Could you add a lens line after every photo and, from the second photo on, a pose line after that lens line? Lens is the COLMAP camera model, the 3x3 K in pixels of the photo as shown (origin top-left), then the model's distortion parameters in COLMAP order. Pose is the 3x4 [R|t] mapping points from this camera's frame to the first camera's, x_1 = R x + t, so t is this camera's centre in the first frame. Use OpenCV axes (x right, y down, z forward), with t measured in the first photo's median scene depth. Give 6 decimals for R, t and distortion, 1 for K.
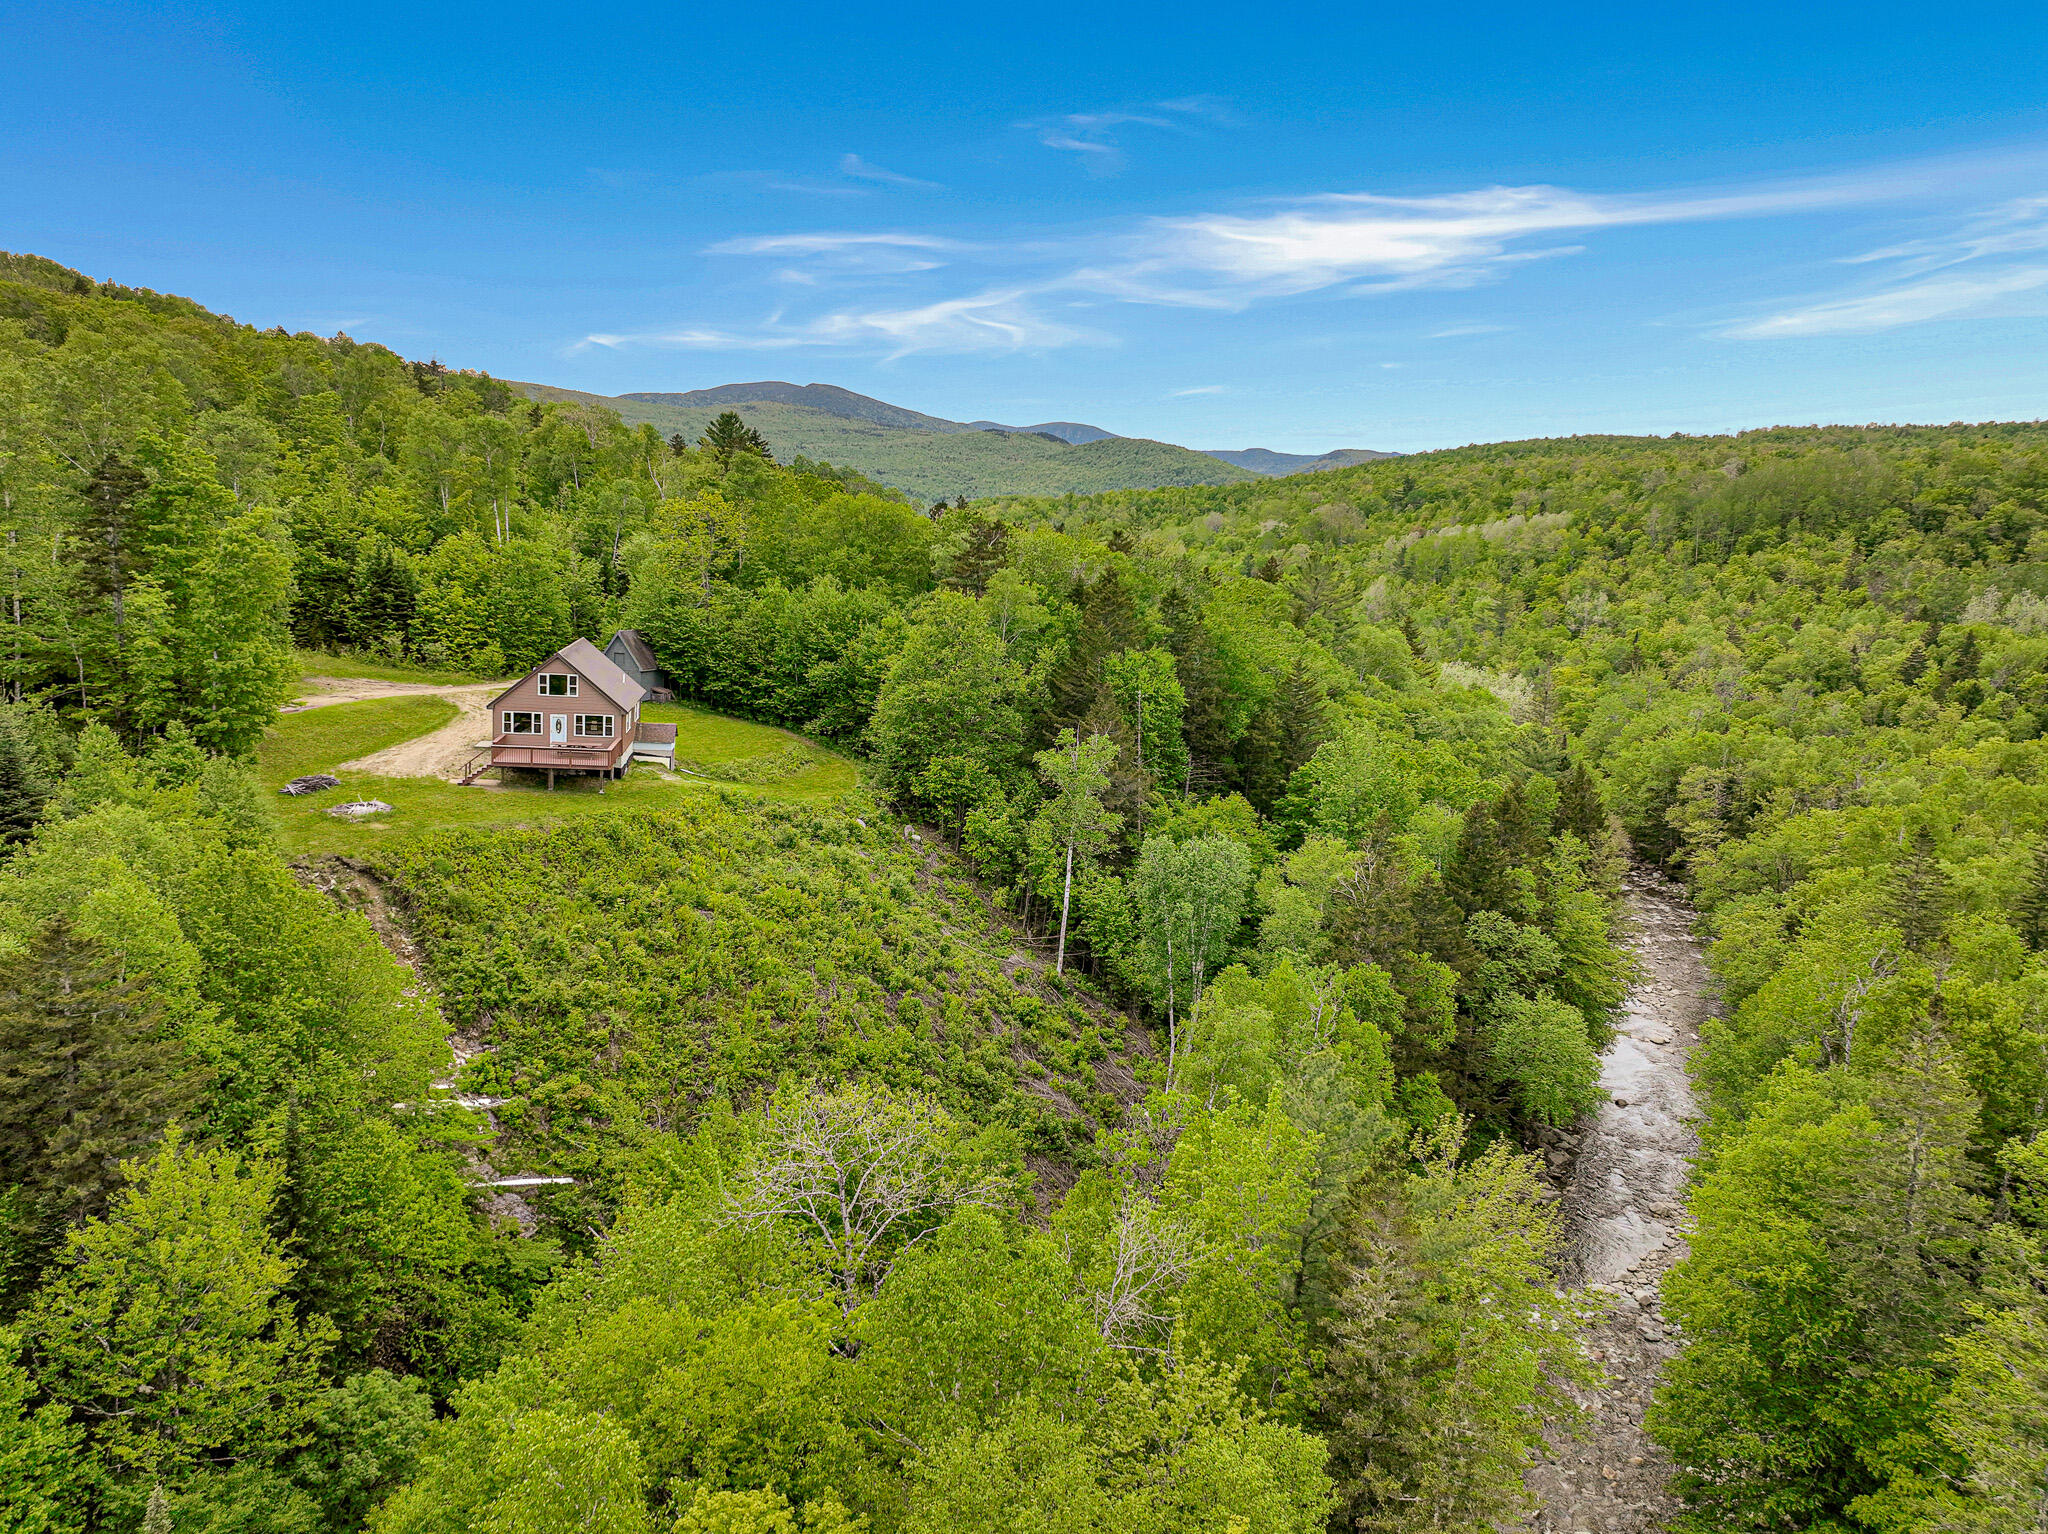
lens RADIAL K [[1542.9, 0, 1024.0], [0, 1542.9, 767.0], [0, 0, 1]] dist [0.010630, 0.002273]
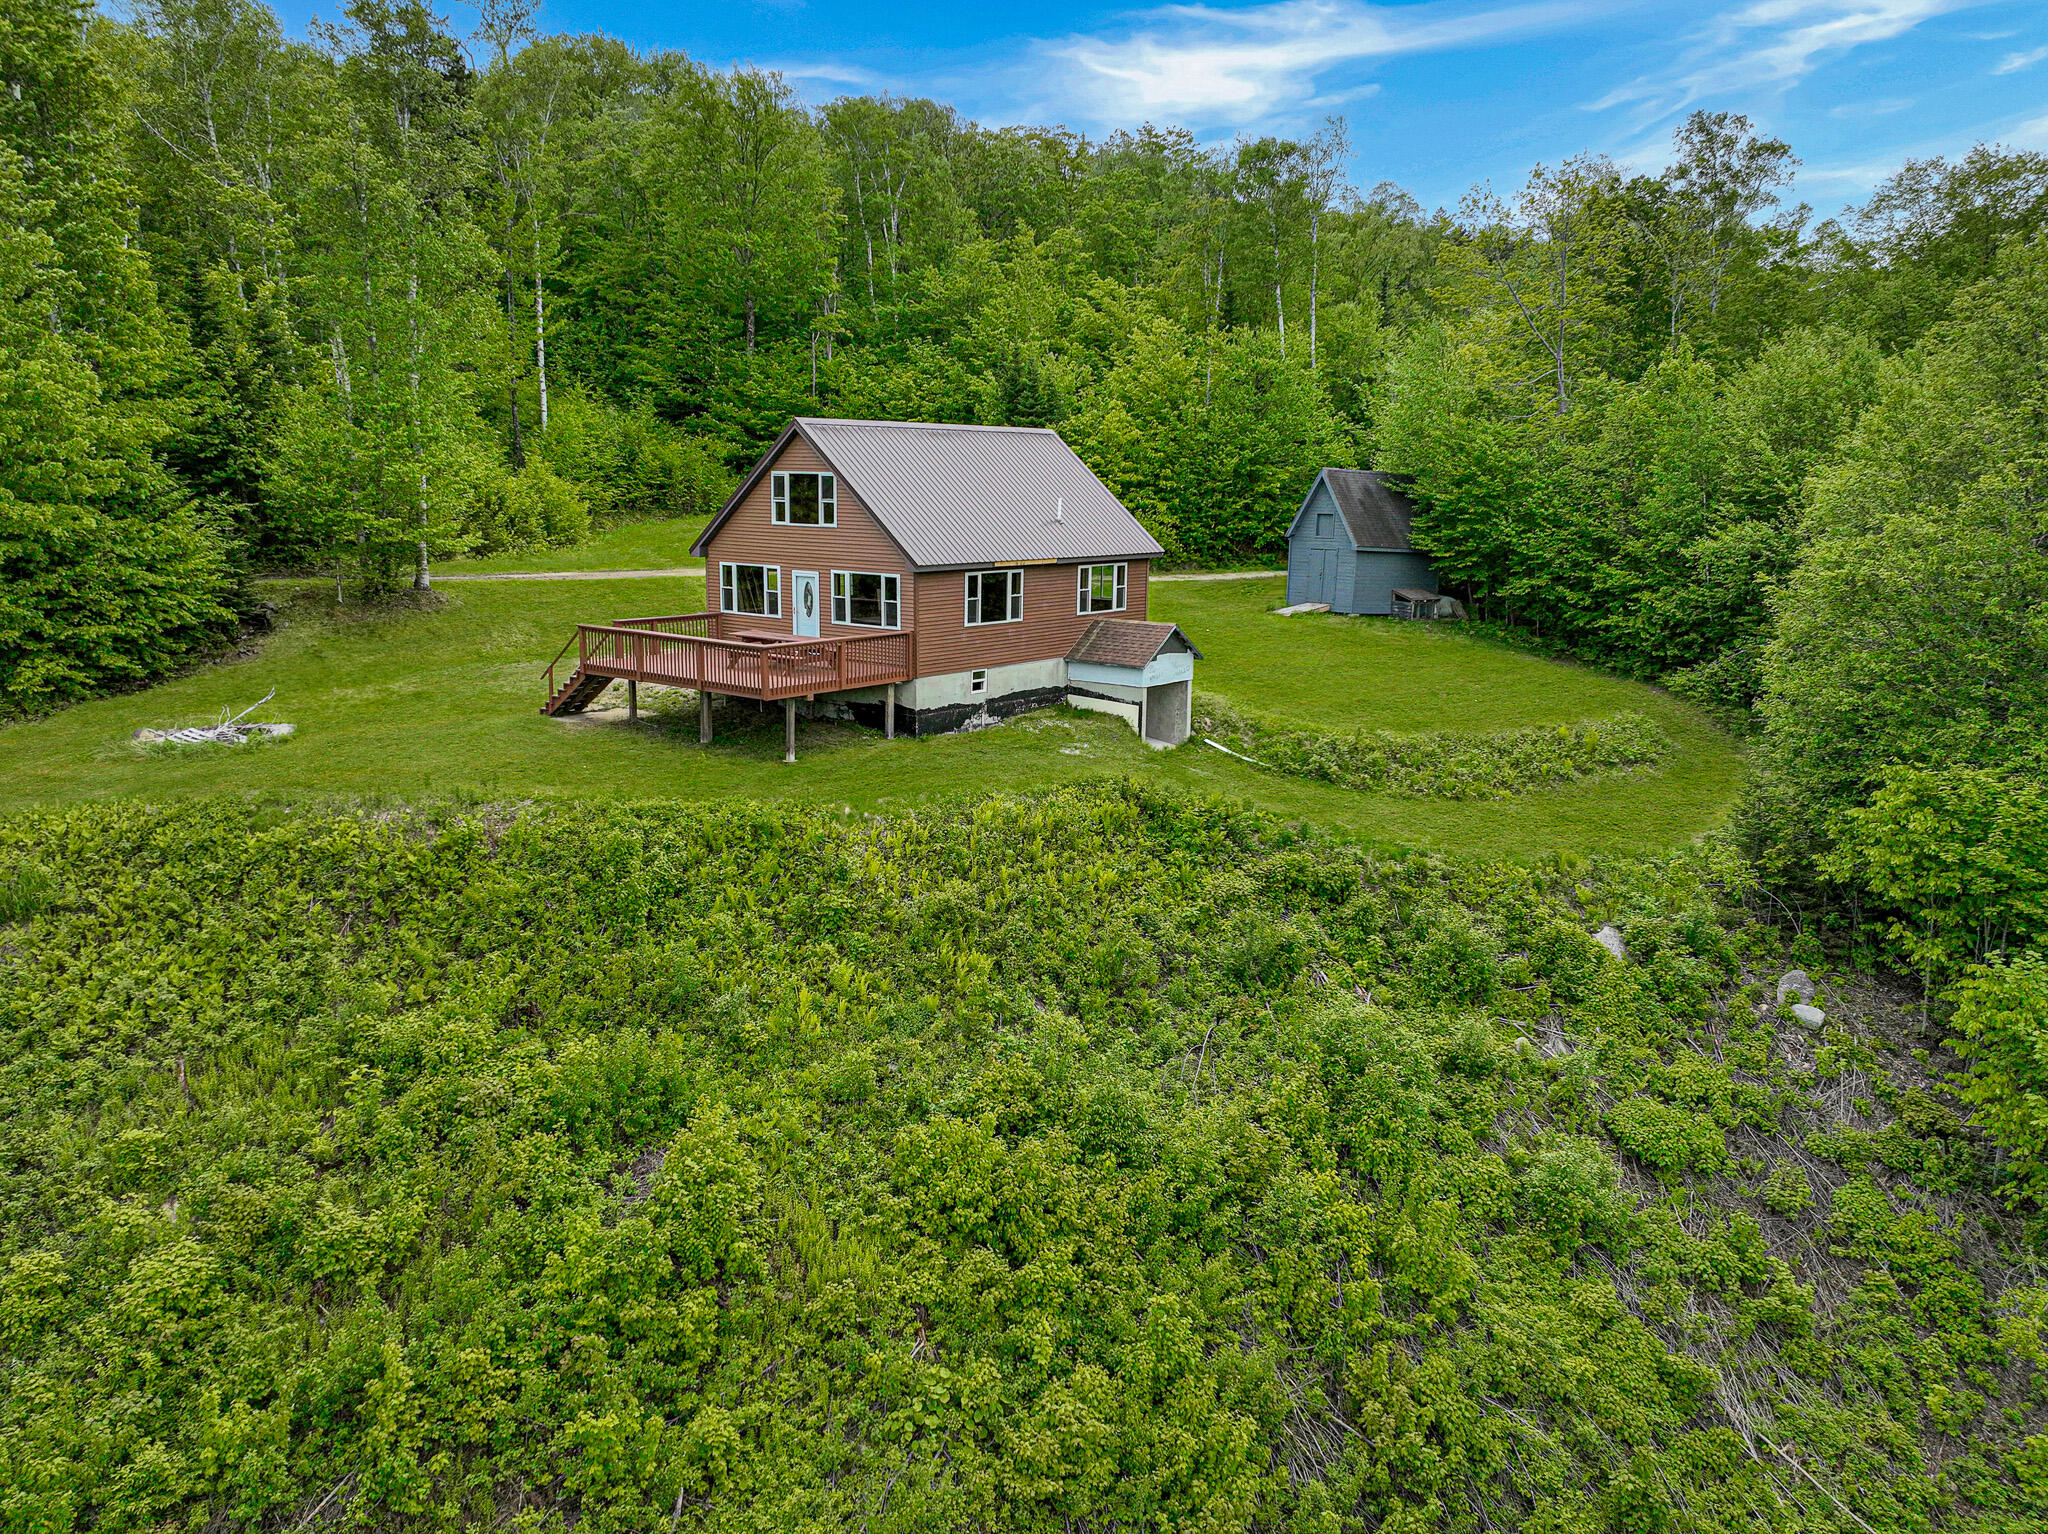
lens RADIAL K [[1598.9, 0, 1019.9], [0, 1598.9, 765.6], [0, 0, 1]] dist [0.004838, 0.003179]
pose [[0.694969, 0.084676, -0.714036, 0.042248], [-0.091867, 0.995360, 0.028623, 0.000654], [0.713146, 0.045704, 0.699524, 0.578839]]
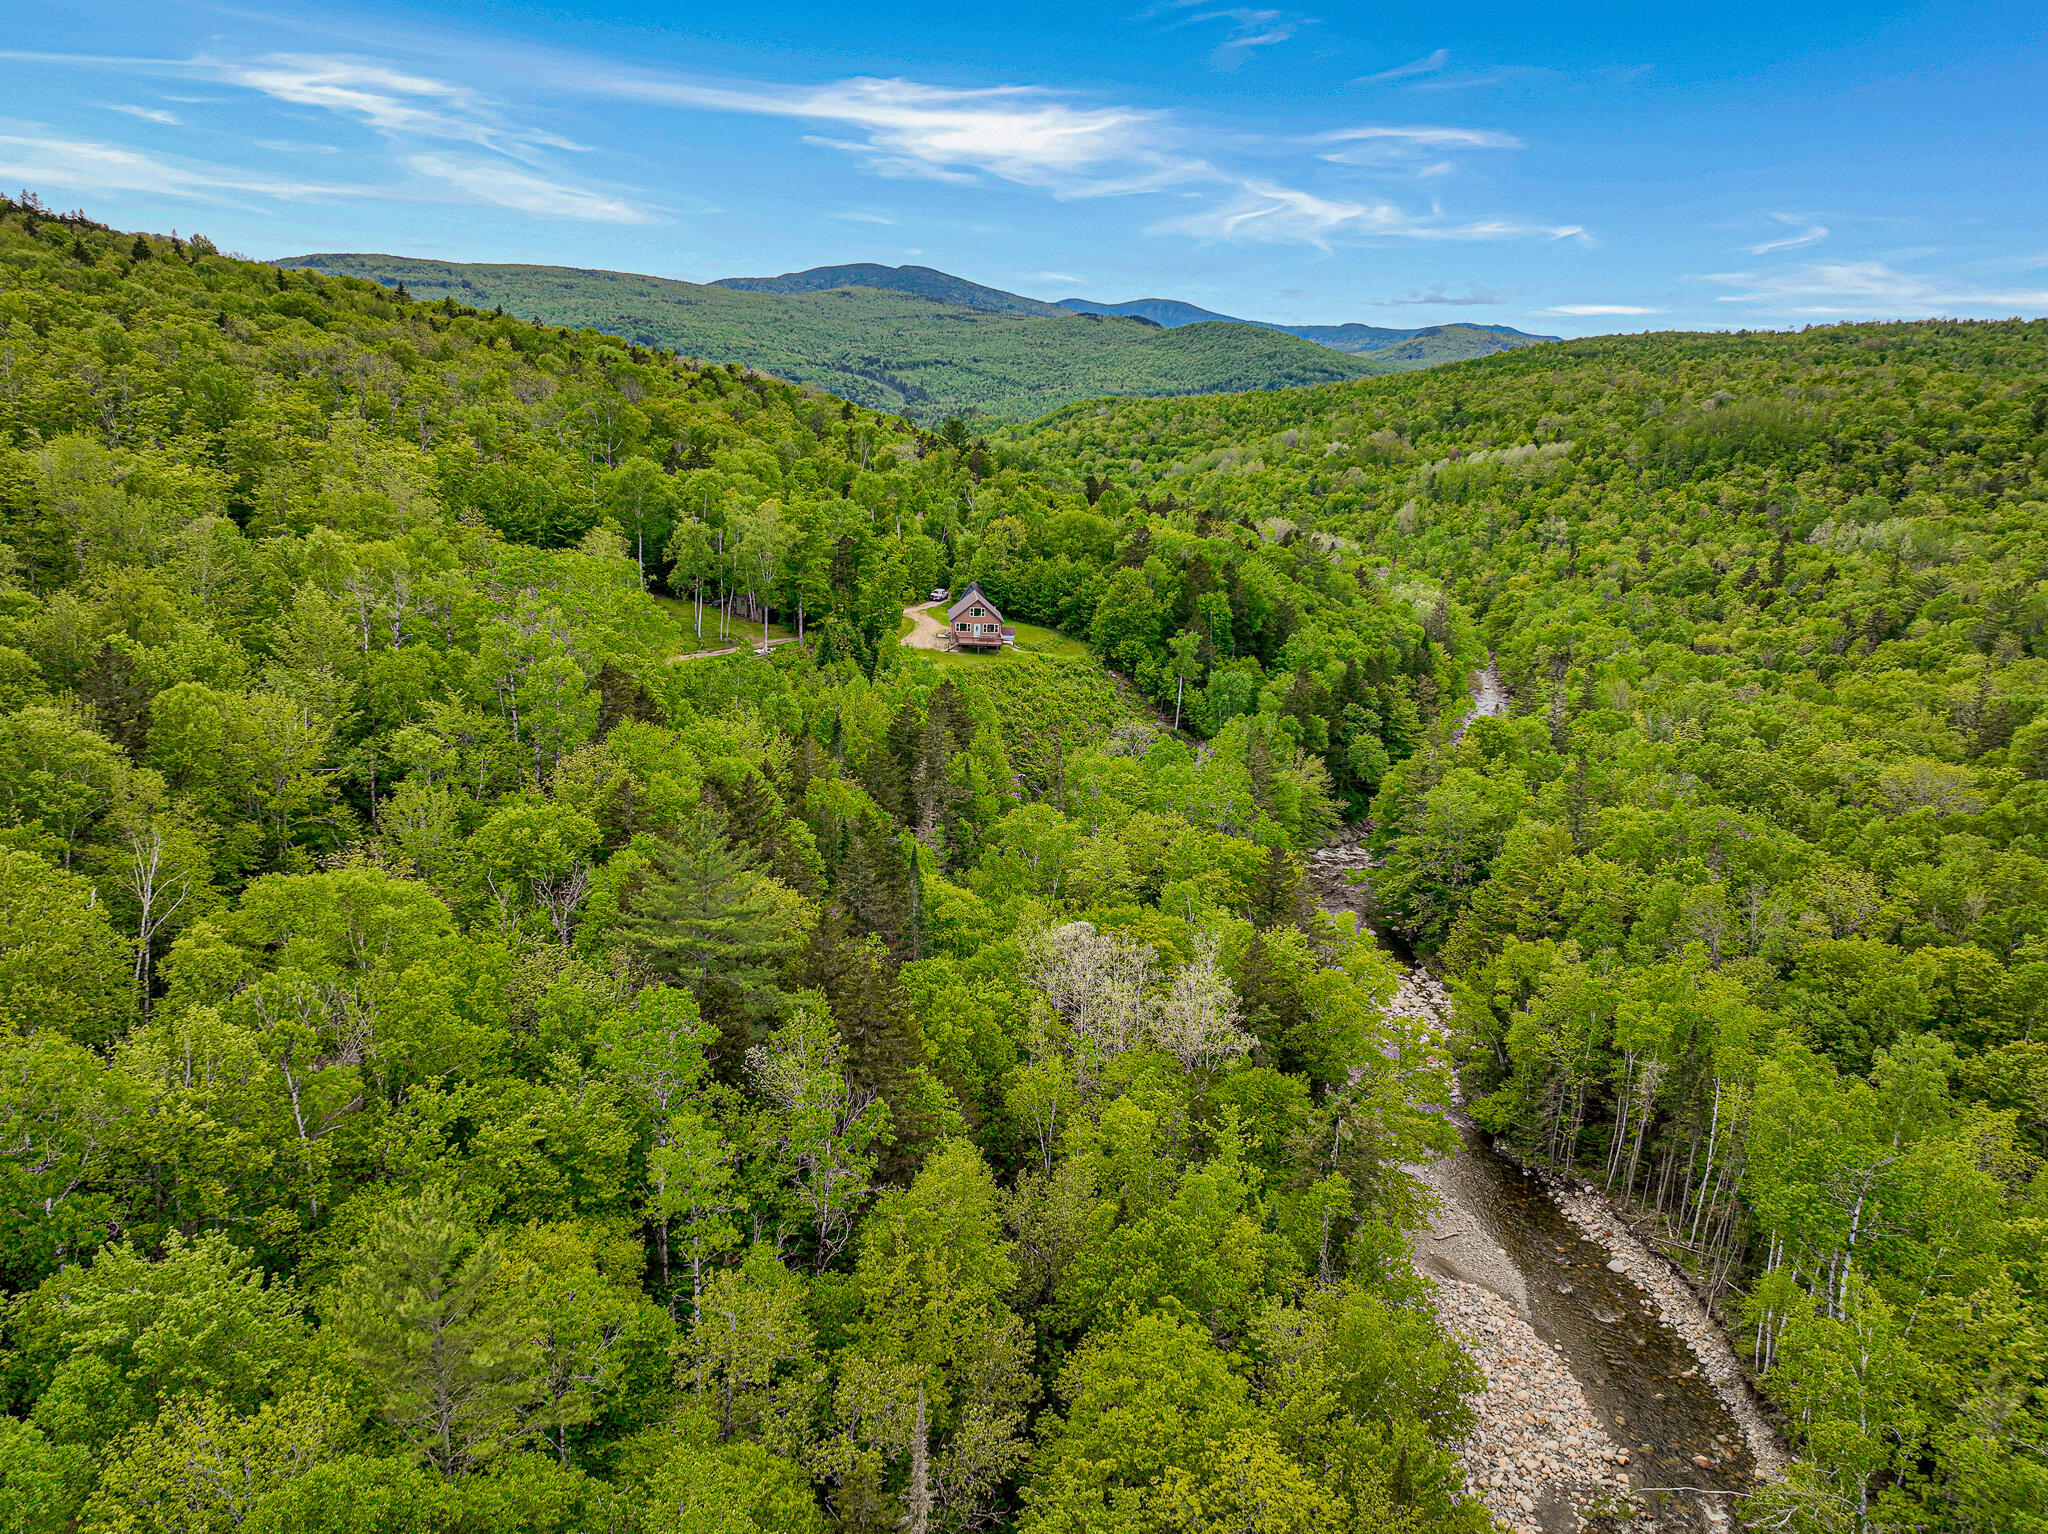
lens RADIAL K [[1542.9, 0, 1024.0], [0, 1542.9, 767.0], [0, 0, 1]] dist [0.010630, 0.002273]
pose [[0.998337, 0.003133, -0.057560, -0.062981], [0.001220, 0.997150, 0.075439, 0.006820], [0.057632, -0.075384, 0.995488, -1.179960]]
